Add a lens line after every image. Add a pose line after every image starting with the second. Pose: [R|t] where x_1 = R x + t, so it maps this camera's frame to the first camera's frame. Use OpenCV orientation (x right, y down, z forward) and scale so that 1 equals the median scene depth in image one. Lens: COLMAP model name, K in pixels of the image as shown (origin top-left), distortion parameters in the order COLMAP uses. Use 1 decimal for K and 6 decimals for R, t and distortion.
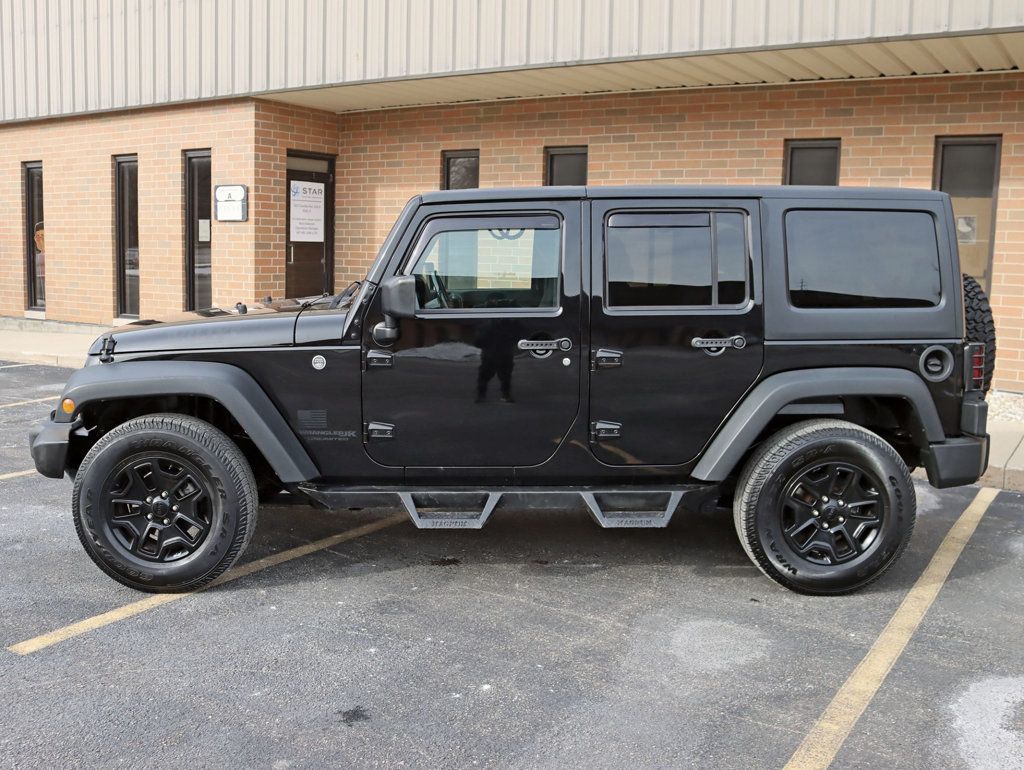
lens RADIAL K [[946.3, 0, 512.0], [0, 946.3, 385.0], [0, 0, 1]] dist [-0.116718, 0.070741]
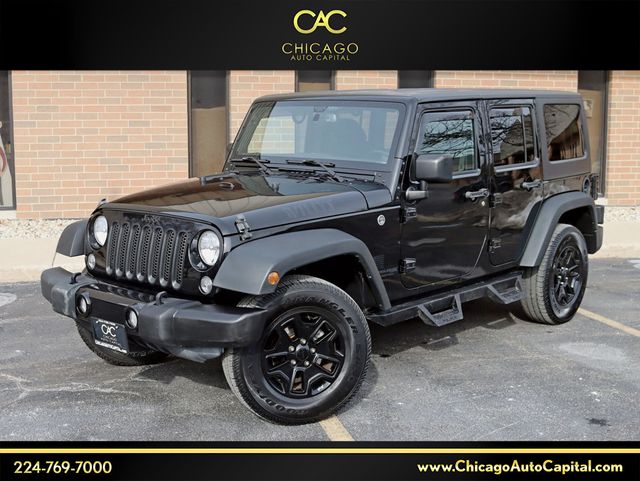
lens RADIAL K [[783.7, 0, 320.0], [0, 783.7, 240.5], [0, 0, 1]] dist [-0.084493, -0.009182]
pose [[0.730249, -0.121474, 0.672295, -0.997414], [0.109839, 0.992139, 0.059958, -0.069669], [-0.674294, 0.030060, 0.737851, 0.224140]]
